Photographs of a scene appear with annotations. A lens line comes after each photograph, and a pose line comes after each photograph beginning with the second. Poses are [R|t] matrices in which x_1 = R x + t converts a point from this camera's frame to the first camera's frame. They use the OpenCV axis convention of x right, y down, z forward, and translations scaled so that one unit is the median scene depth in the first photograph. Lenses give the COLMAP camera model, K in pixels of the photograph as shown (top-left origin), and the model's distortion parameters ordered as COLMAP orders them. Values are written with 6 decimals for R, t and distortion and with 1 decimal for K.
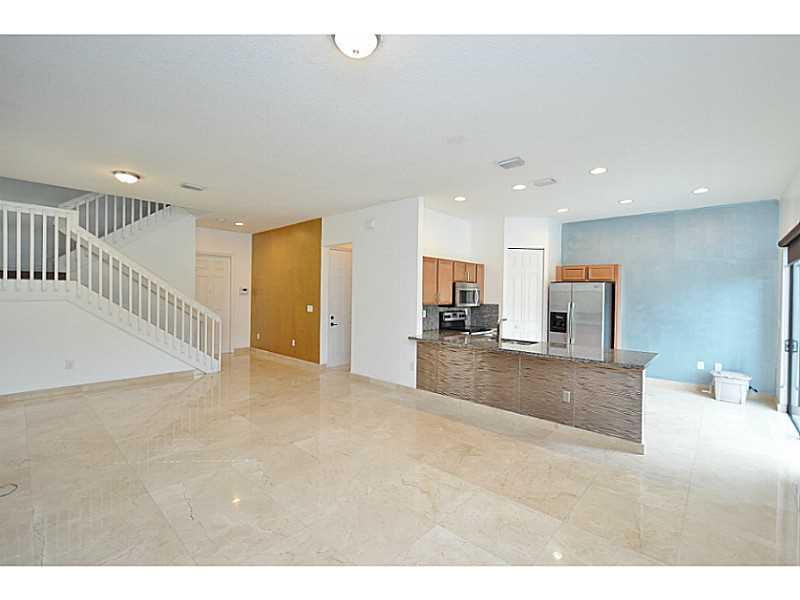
lens RADIAL K [[349.7, 0, 403.1], [0, 349.7, 296.4], [0, 0, 1]] dist [-0.004464, -0.001641]
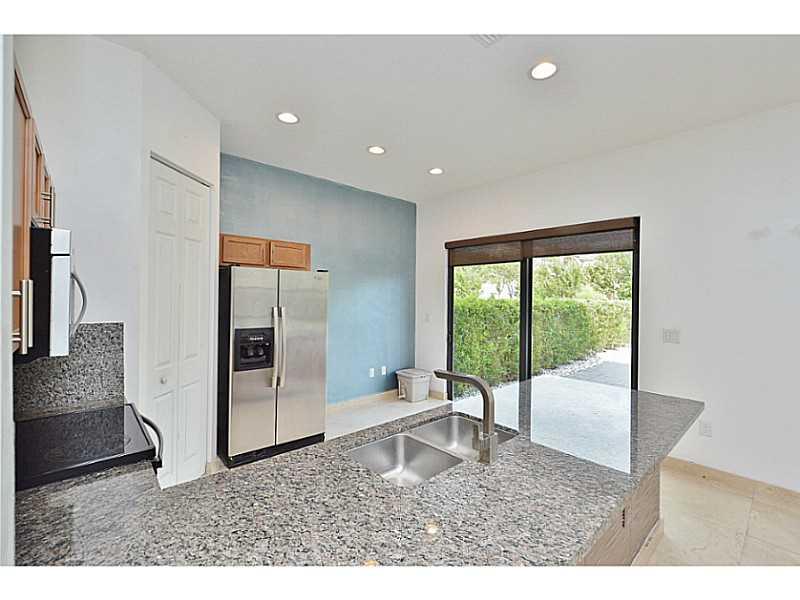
lens RADIAL K [[349.7, 0, 402.6], [0, 349.7, 294.4], [0, 0, 1]] dist [-0.004464, -0.001641]
pose [[0.085870, -0.017717, 0.996149, -0.032050], [0.005635, 0.999835, 0.017297, -0.009744], [-0.996290, 0.004128, 0.085956, 0.814582]]
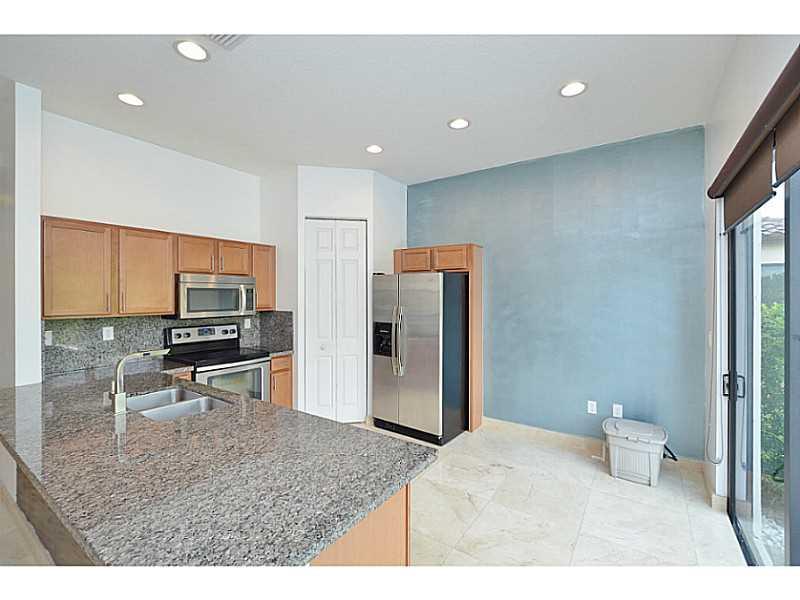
lens RADIAL K [[349.7, 0, 404.7], [0, 349.7, 298.0], [0, 0, 1]] dist [-0.004464, -0.001641]
pose [[0.990067, -0.015759, 0.139710, 0.438677], [0.015581, 0.999876, 0.002369, 0.001841], [-0.139730, -0.000169, 0.990190, 0.432813]]
